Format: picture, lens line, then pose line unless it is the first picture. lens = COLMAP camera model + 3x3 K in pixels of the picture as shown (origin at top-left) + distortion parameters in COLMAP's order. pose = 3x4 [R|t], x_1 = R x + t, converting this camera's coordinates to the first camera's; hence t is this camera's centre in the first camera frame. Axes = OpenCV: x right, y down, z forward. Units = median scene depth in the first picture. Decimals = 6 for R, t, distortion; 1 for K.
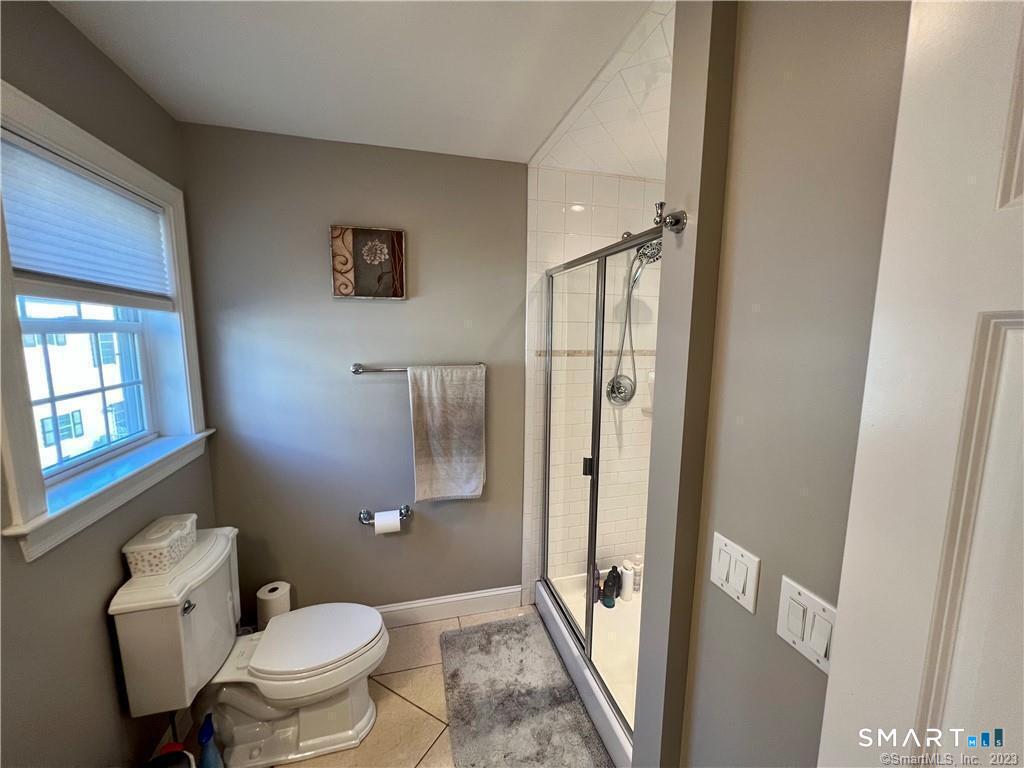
lens RADIAL K [[411.1, 0, 510.0], [0, 411.1, 382.5], [0, 0, 1]] dist [0.000265, 0.000133]
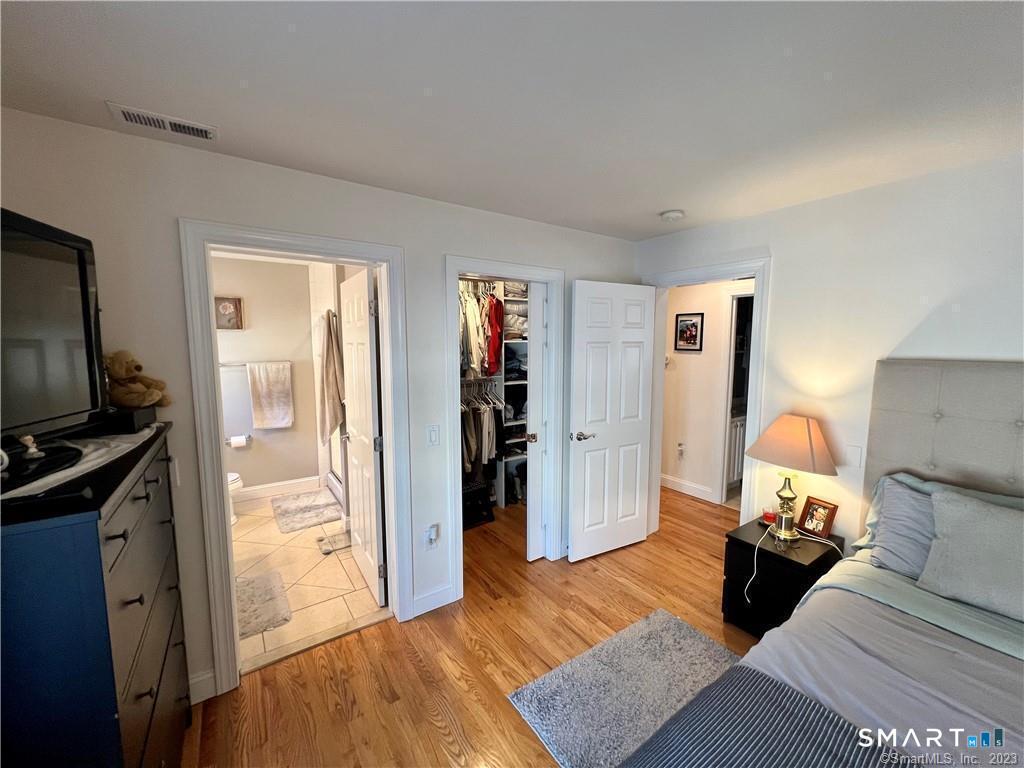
lens RADIAL K [[409.7, 0, 512.2], [0, 409.7, 385.0], [0, 0, 1]] dist [-0.000846, -0.000036]
pose [[0.939059, -0.045806, 0.340692, 0.283673], [0.055069, 0.998328, -0.017561, 0.173383], [-0.339318, 0.035252, 0.940011, -1.317518]]
